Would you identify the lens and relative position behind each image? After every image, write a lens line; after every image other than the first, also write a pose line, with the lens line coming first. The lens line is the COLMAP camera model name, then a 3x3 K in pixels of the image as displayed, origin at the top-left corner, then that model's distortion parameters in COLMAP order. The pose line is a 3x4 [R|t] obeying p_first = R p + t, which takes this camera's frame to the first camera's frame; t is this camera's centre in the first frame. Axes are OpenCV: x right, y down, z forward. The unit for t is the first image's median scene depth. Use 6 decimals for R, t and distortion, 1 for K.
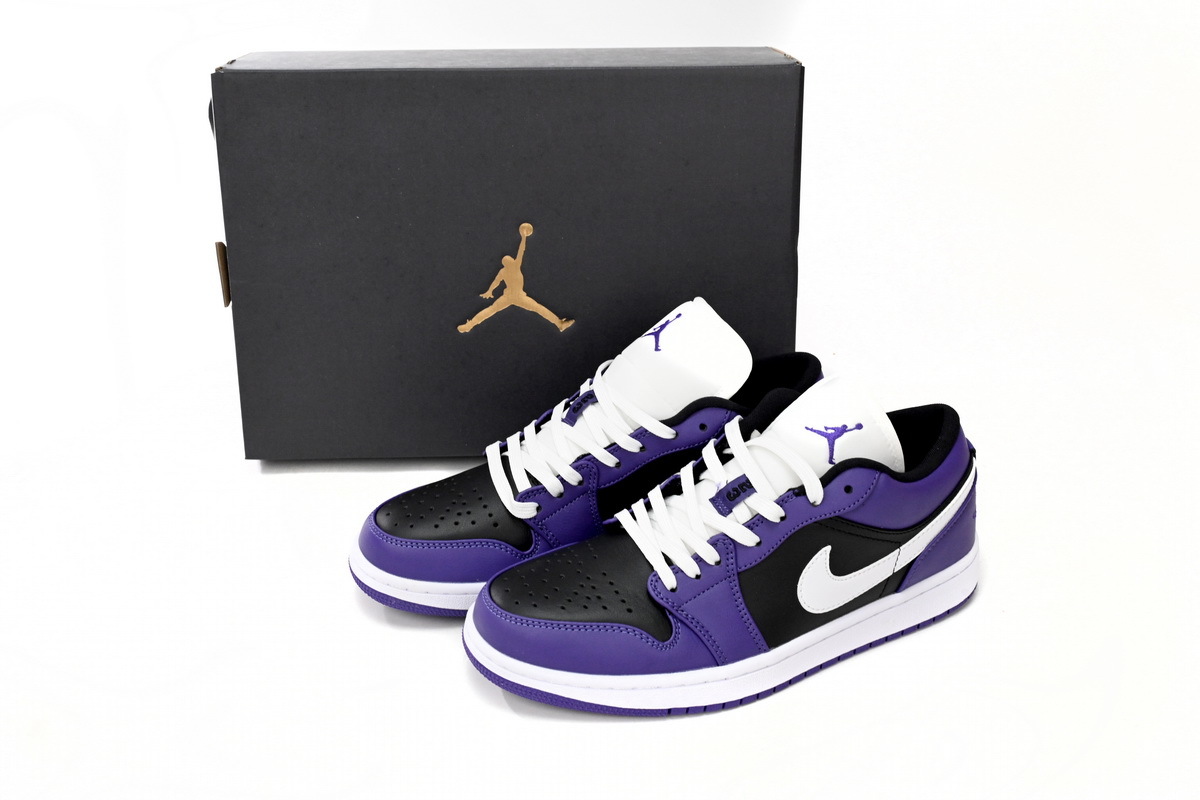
lens RADIAL K [[1352.3, 0, 598.4], [0, 1352.3, 402.0], [0, 0, 1]] dist [-0.023855, 0.000000]
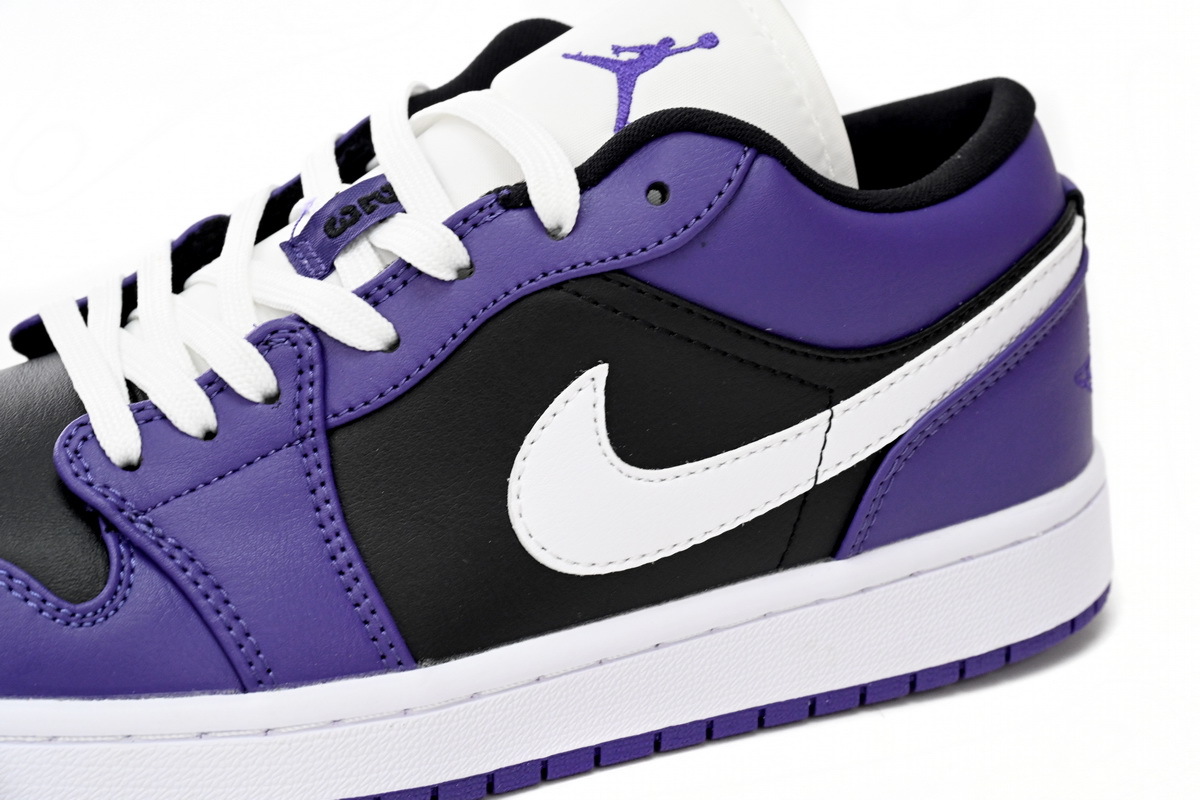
lens RADIAL K [[2563.3, 0, 601.6], [0, 2563.3, 391.7], [0, 0, 1]] dist [0.016090, 0.000000]
pose [[0.998106, 0.024561, -0.056409, 0.208133], [-0.034641, 0.982061, -0.185354, 0.234633], [0.050844, 0.186956, 0.981052, 0.368633]]
